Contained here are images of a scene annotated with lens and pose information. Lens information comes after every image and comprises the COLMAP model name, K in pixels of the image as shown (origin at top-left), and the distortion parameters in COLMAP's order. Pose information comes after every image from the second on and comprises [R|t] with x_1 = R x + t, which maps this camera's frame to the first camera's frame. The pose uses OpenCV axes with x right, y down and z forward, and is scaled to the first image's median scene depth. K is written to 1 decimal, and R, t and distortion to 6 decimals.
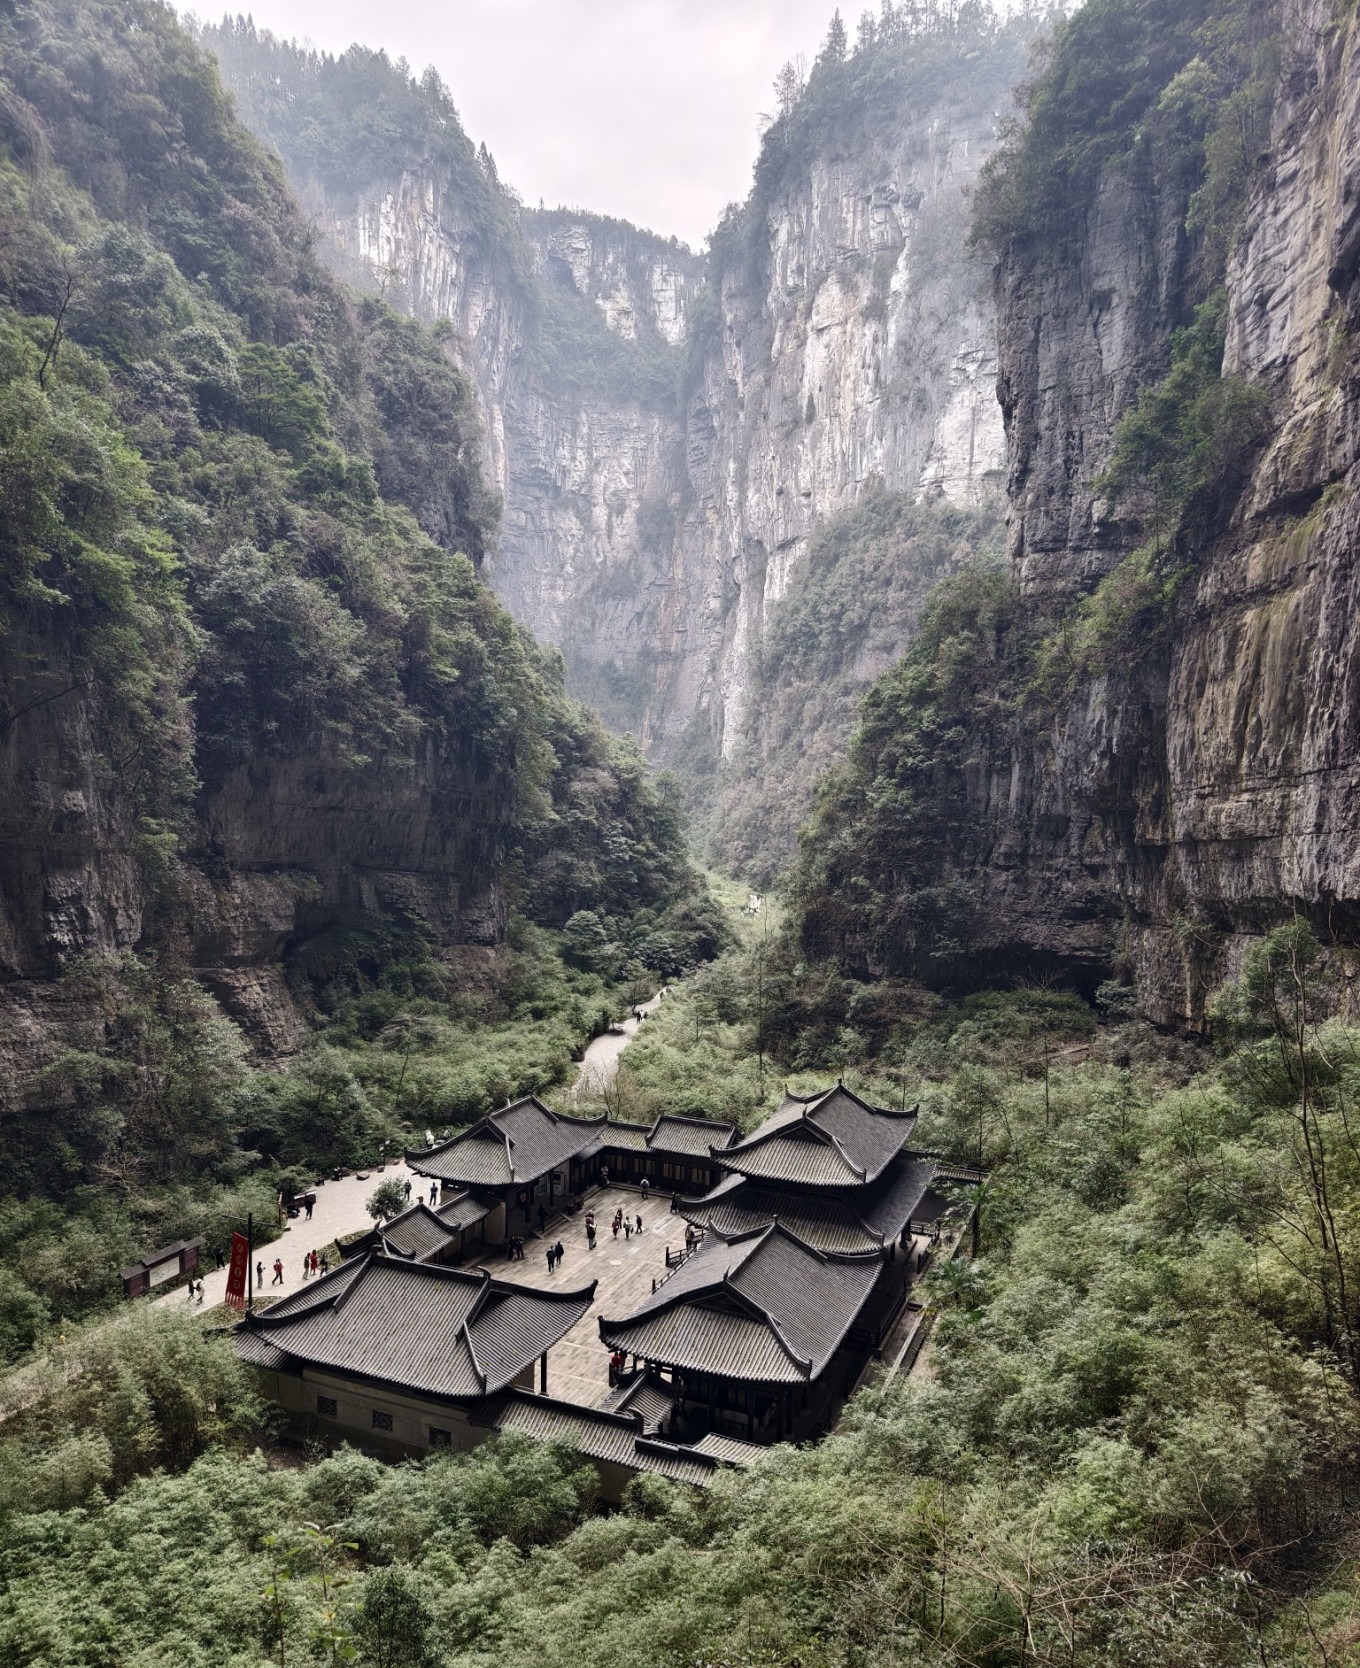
lens RADIAL K [[1348.5, 0, 680.0], [0, 1348.5, 834.0], [0, 0, 1]] dist [-0.006417, -0.002132]
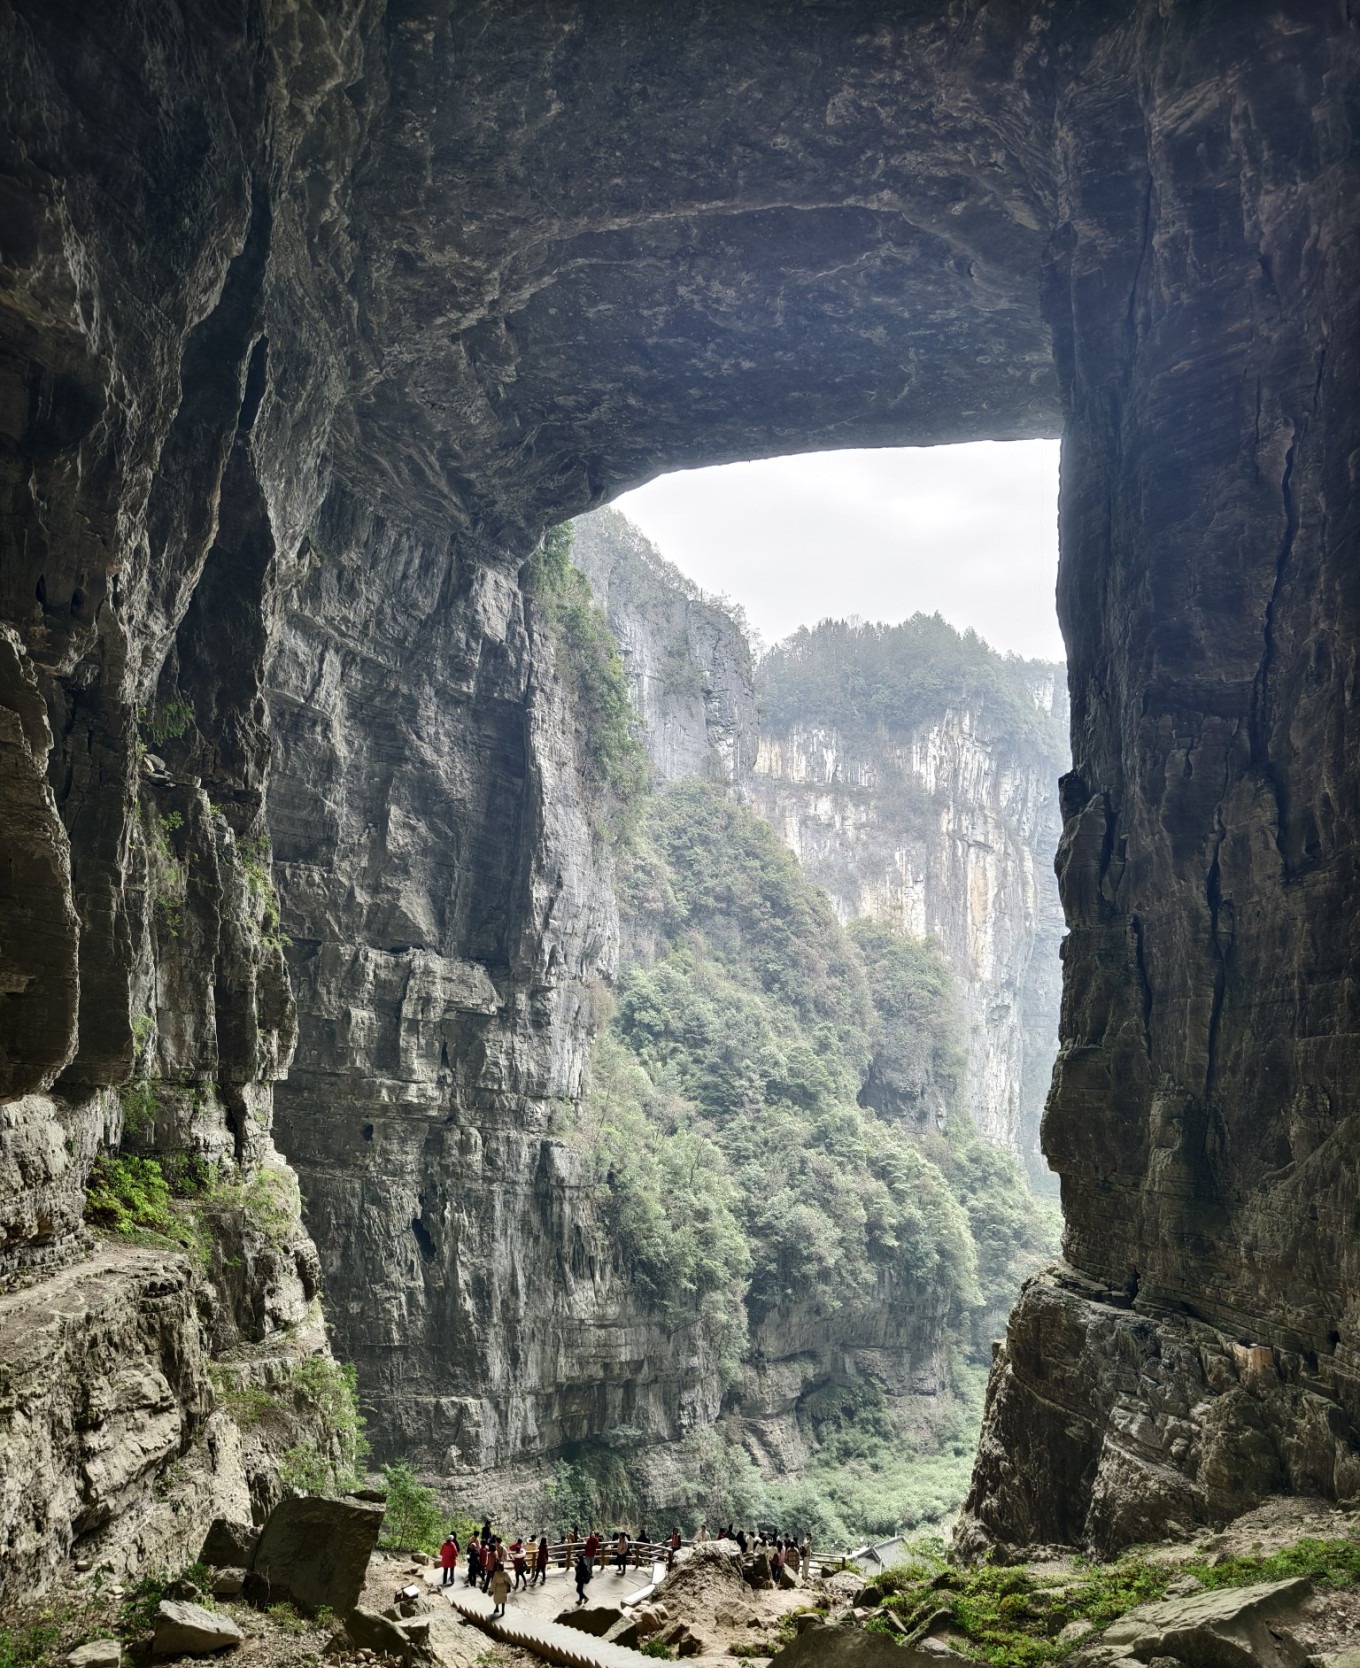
lens RADIAL K [[1222.9, 0, 680.0], [0, 1222.9, 834.0], [0, 0, 1]] dist [0.132139, -0.169157]
pose [[0.901466, -0.033109, -0.431581, 0.316858], [-0.063891, 0.975971, -0.208325, -0.302833], [0.428108, 0.215372, 0.877689, -0.710929]]
